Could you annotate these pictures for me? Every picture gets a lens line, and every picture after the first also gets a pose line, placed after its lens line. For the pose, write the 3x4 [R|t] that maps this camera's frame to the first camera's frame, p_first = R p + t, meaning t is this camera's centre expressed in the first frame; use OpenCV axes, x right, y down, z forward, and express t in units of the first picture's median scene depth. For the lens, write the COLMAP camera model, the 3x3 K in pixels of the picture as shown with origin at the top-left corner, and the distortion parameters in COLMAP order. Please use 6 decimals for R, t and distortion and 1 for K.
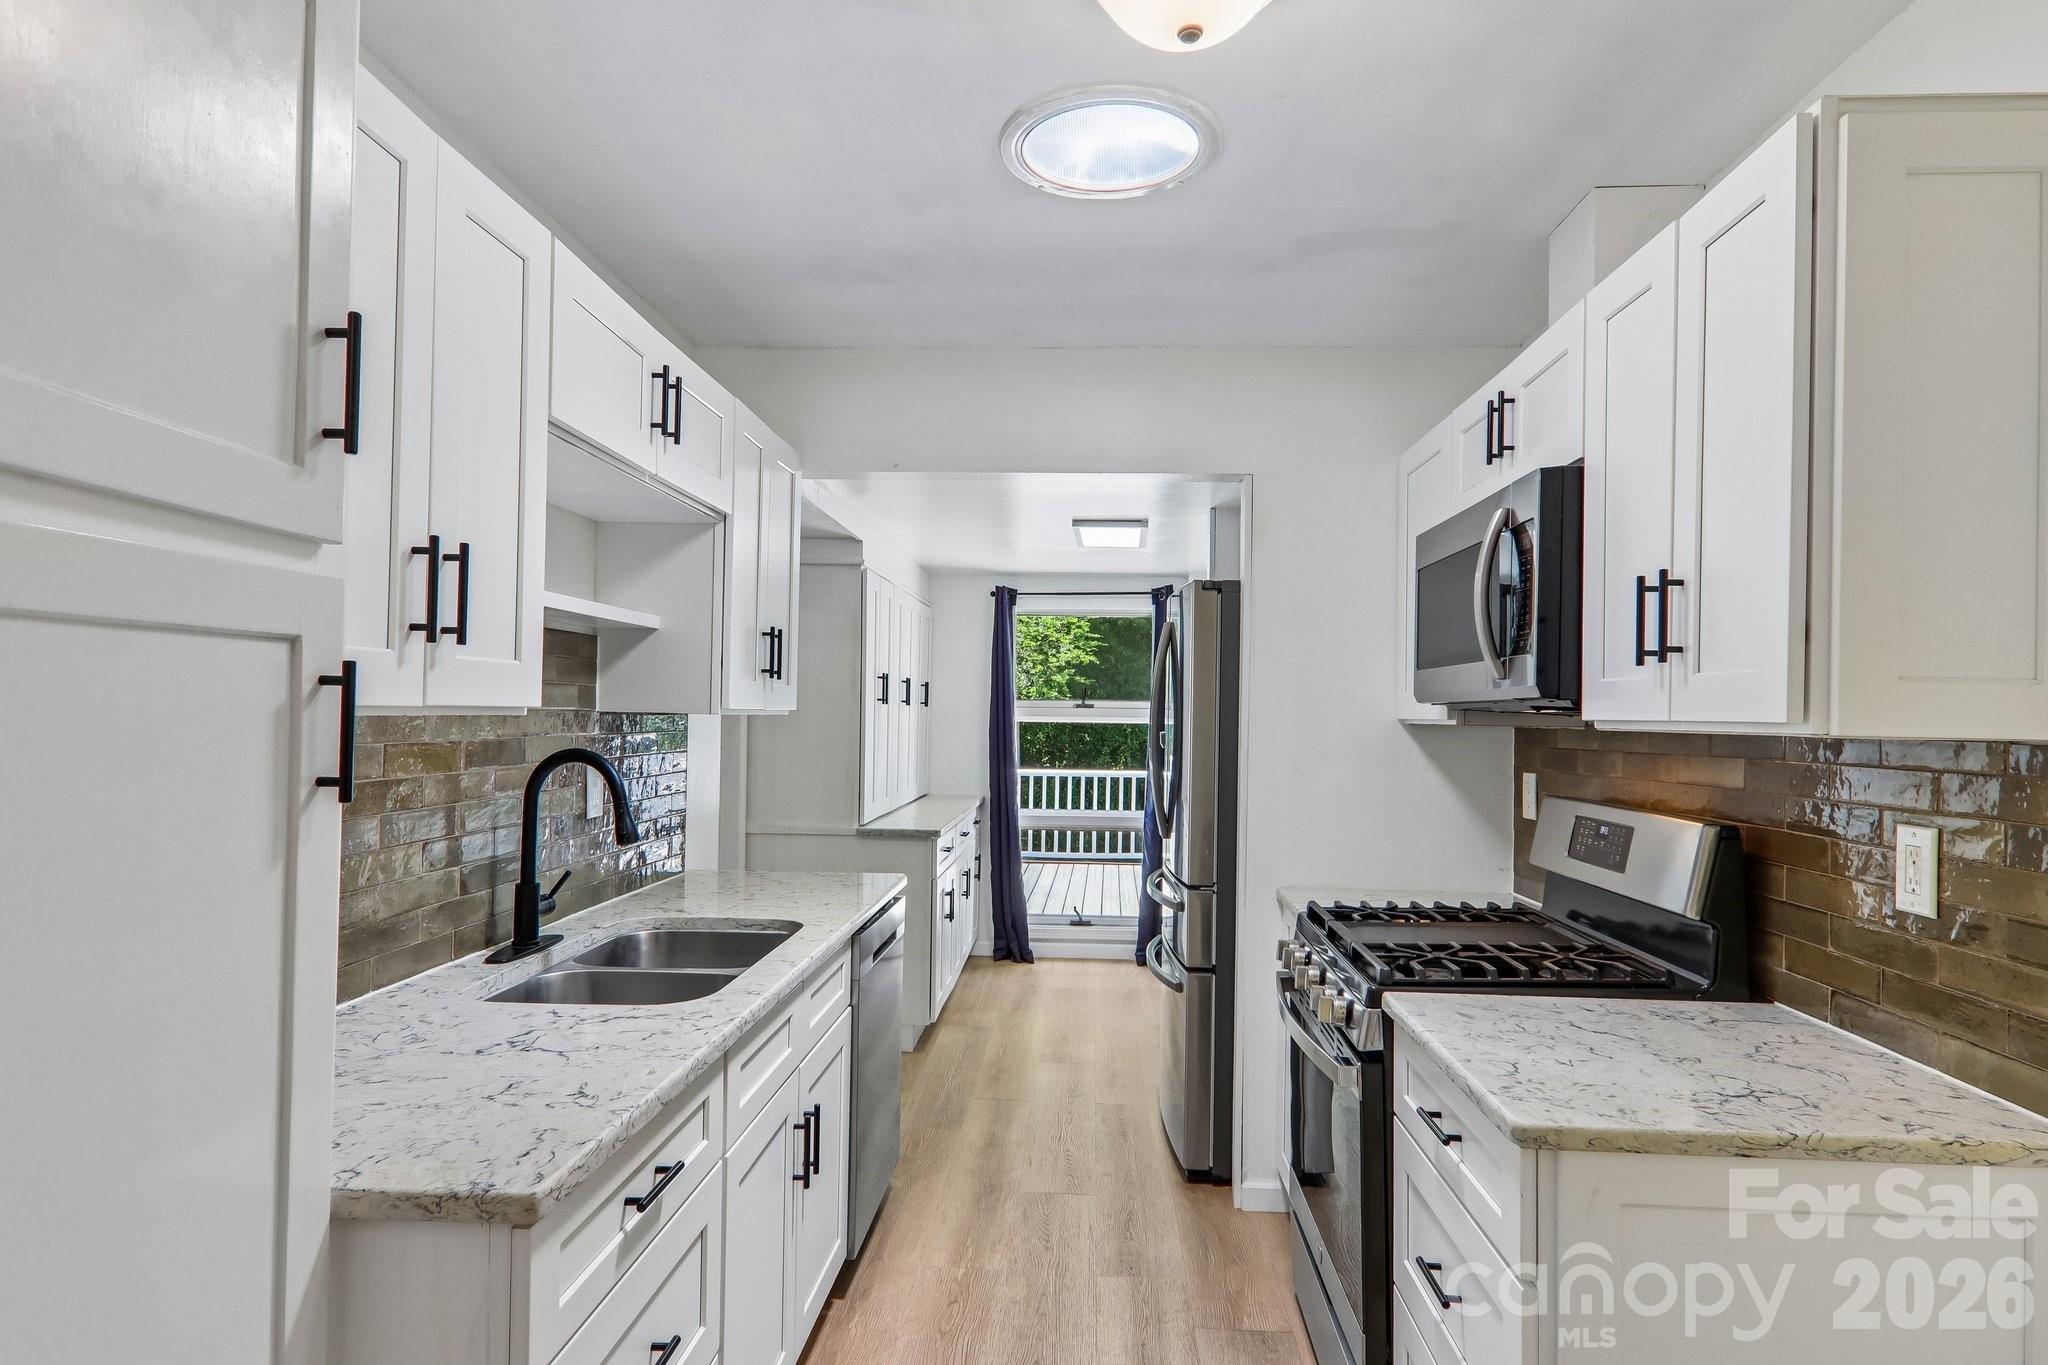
lens RADIAL K [[1148.0, 0, 1023.2], [0, 1148.0, 707.1], [0, 0, 1]] dist [0.034147, -0.024238]
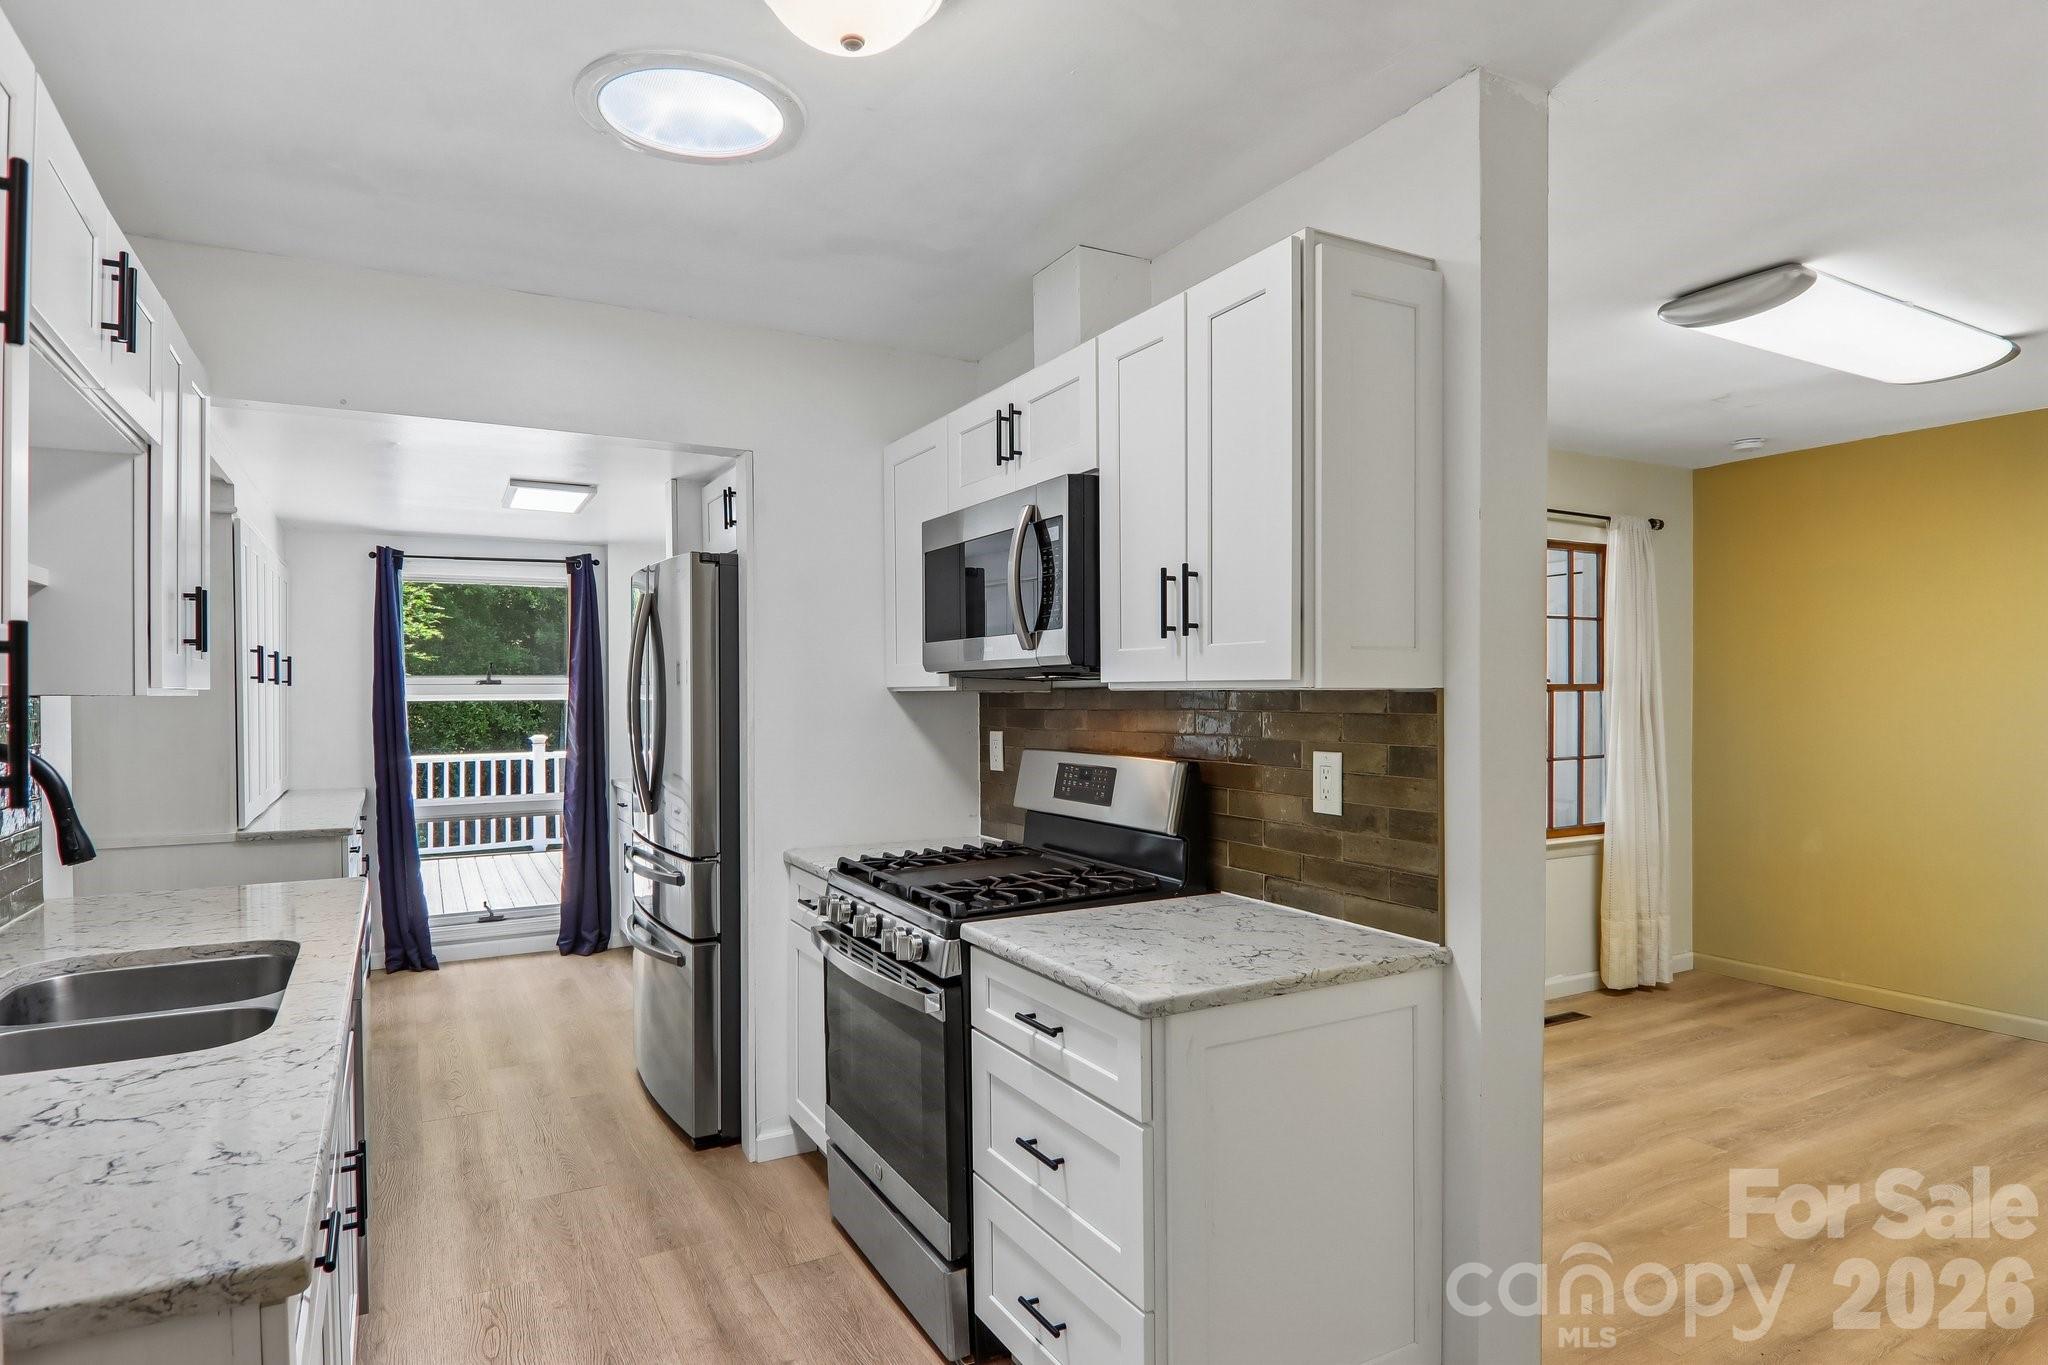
lens RADIAL K [[1137.3, 0, 1030.9], [0, 1137.3, 705.6], [0, 0, 1]] dist [0.001760, -0.021164]
pose [[0.843534, -0.026377, 0.536428, -0.178956], [0.015137, 0.999564, 0.025347, 0.003004], [-0.536863, -0.013261, 0.843565, 0.013657]]
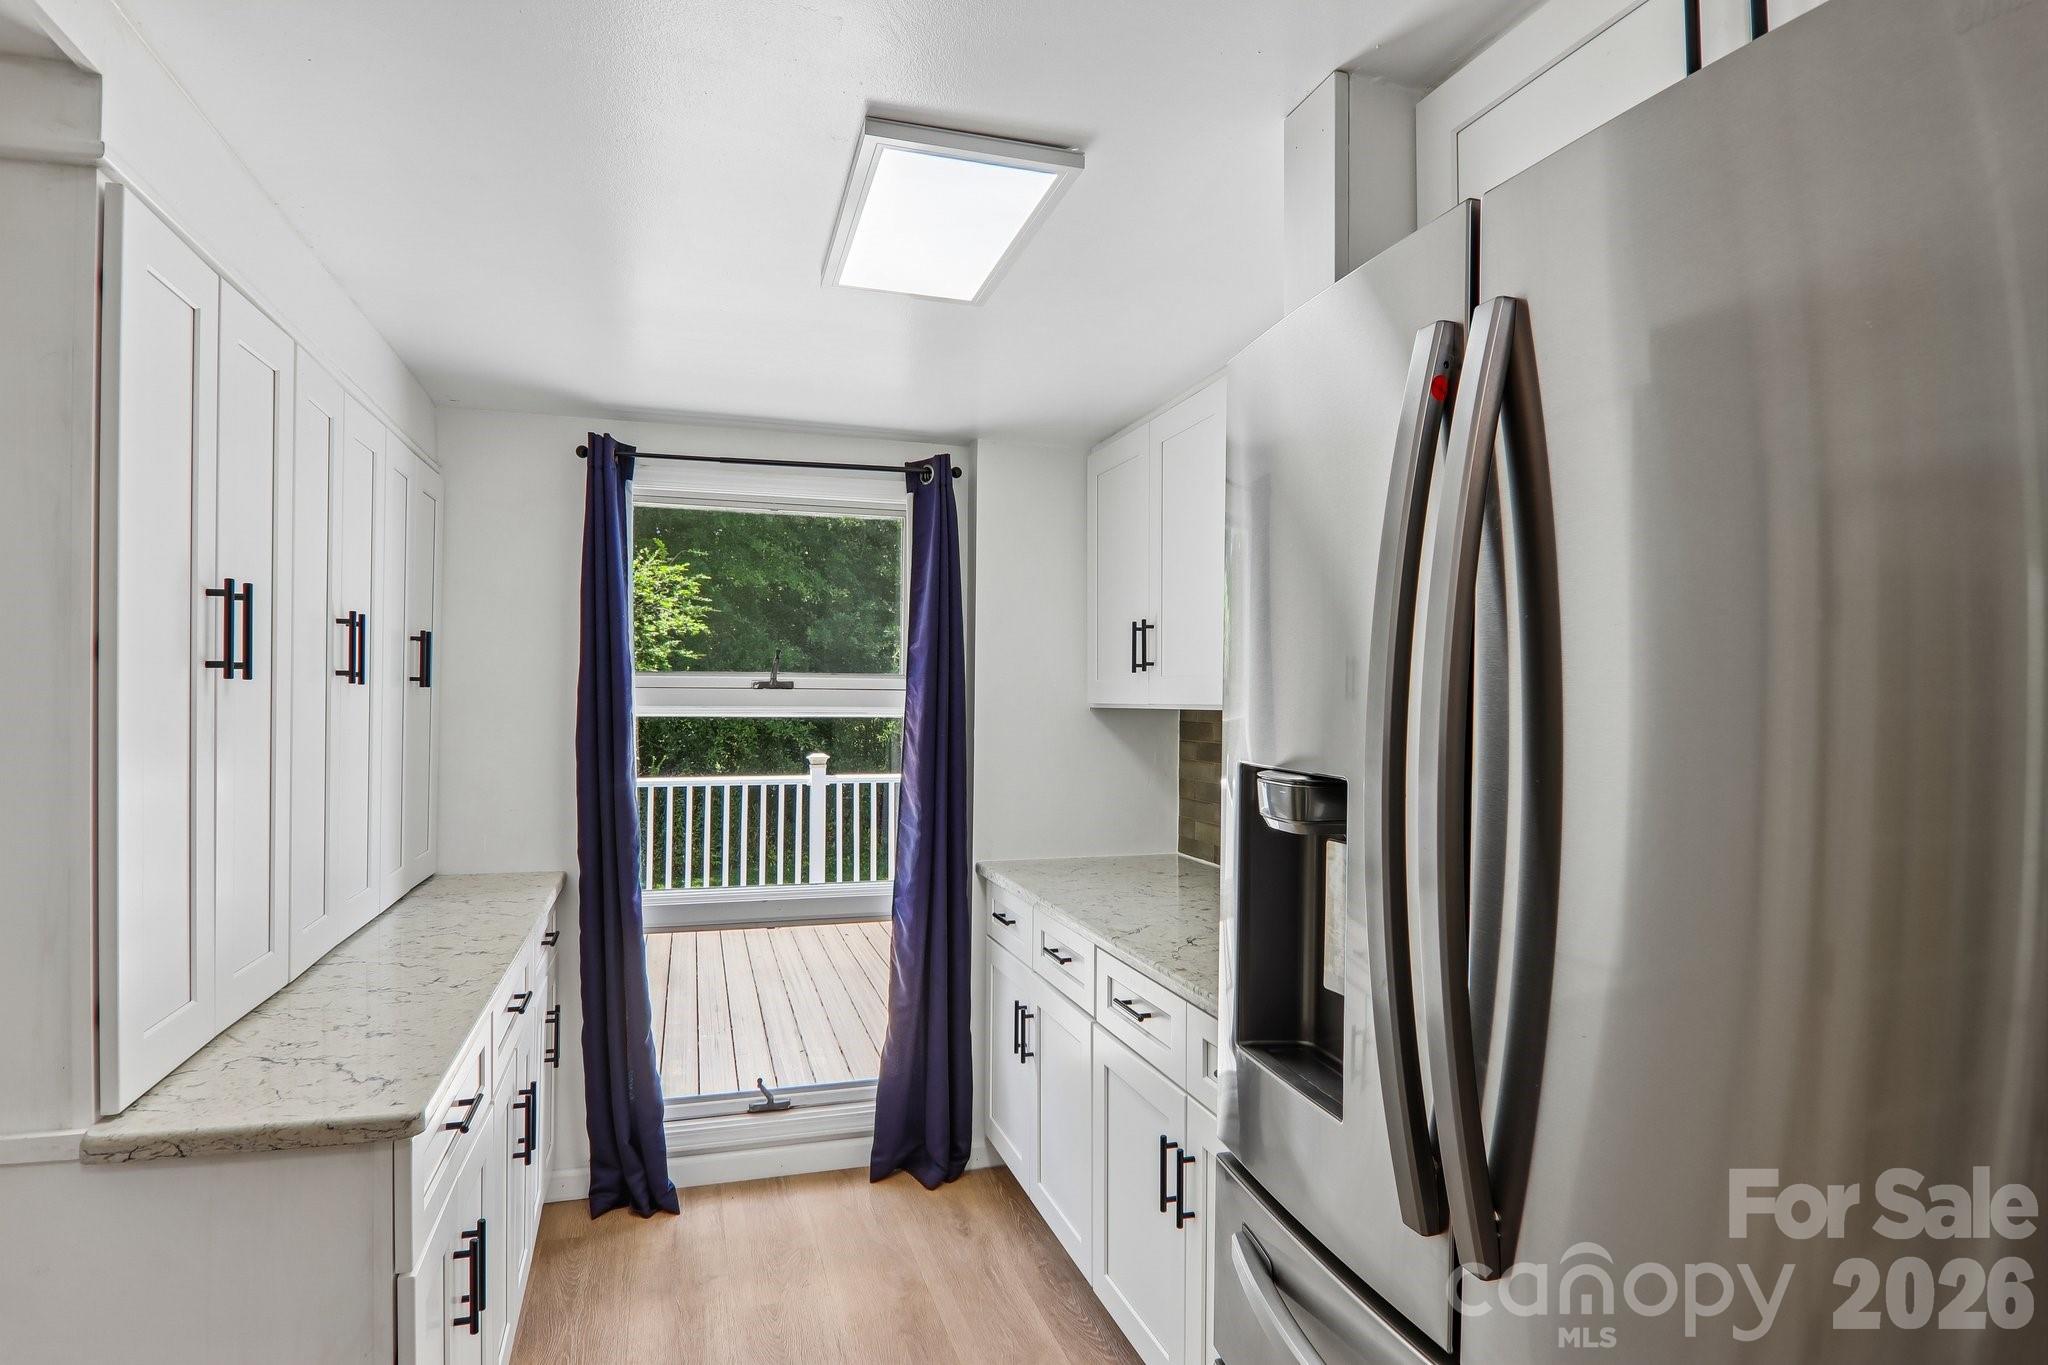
lens RADIAL K [[1137.3, 0, 1030.9], [0, 1137.3, 705.6], [0, 0, 1]] dist [0.001760, -0.021164]
pose [[0.934906, -0.007462, 0.354817, -0.052612], [0.001886, 0.999869, 0.016060, 0.000655], [-0.354891, -0.014345, 0.934798, 1.249254]]
